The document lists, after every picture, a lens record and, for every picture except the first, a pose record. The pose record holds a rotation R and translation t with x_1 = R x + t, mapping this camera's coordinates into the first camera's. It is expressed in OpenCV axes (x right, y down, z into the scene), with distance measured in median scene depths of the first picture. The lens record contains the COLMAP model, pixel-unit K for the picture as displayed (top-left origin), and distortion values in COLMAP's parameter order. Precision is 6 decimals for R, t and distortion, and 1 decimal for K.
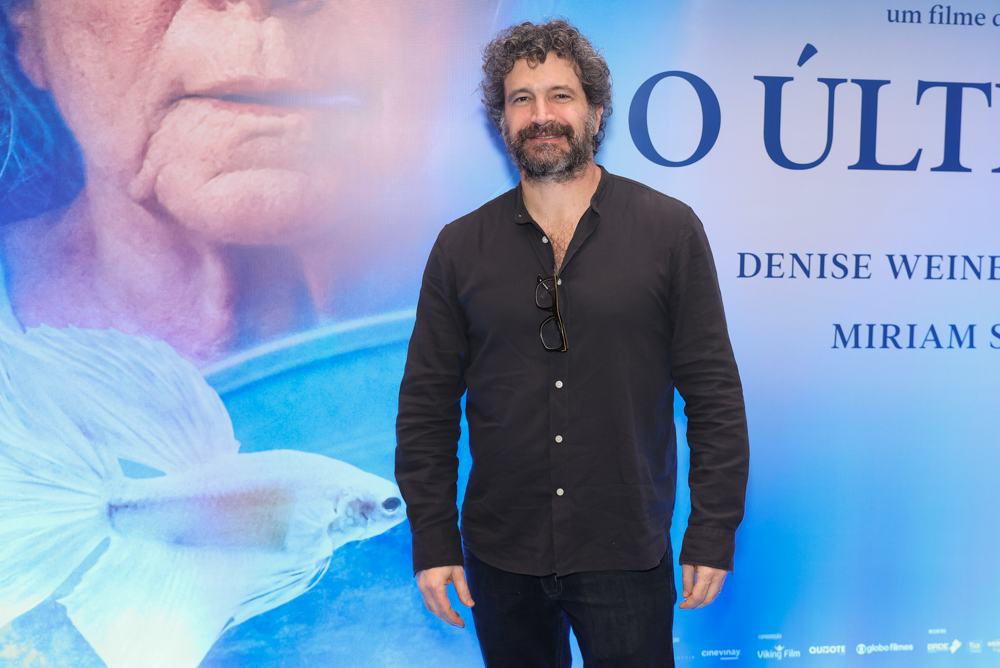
lens RADIAL K [[1162.1, 0, 549.6], [0, 1162.1, 315.1], [0, 0, 1]] dist [0.023954, 0.000000]
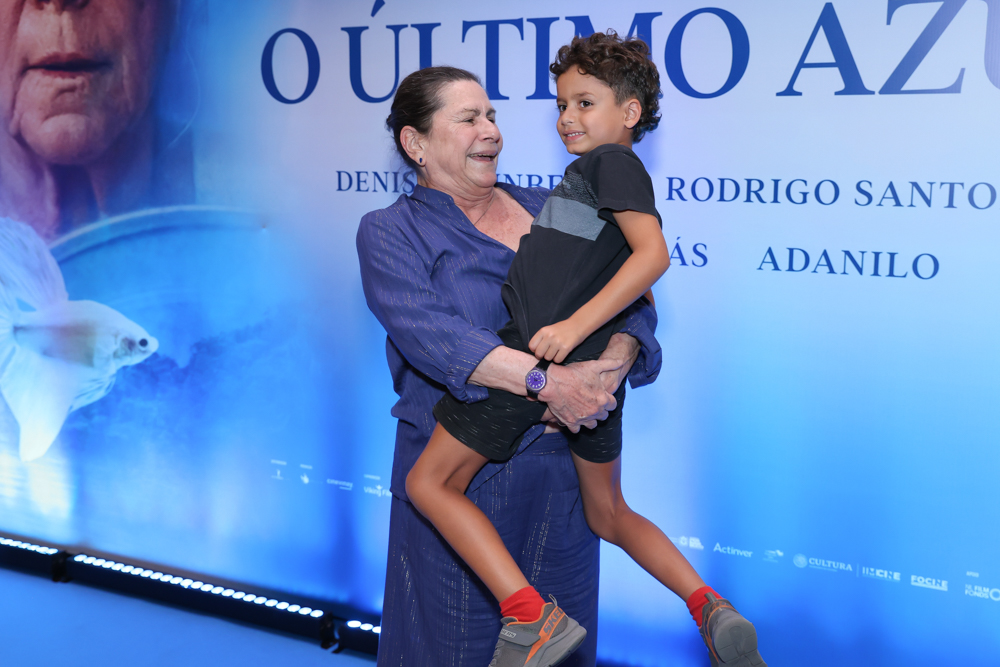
lens RADIAL K [[1162.1, 0, 496.6], [0, 1162.1, 327.3], [0, 0, 1]] dist [0.023954, 0.000000]
pose [[0.816226, 0.081435, -0.571965, 1.058441], [-0.028501, 0.994486, 0.100920, -0.017695], [0.577030, -0.066073, 0.814046, 0.064738]]
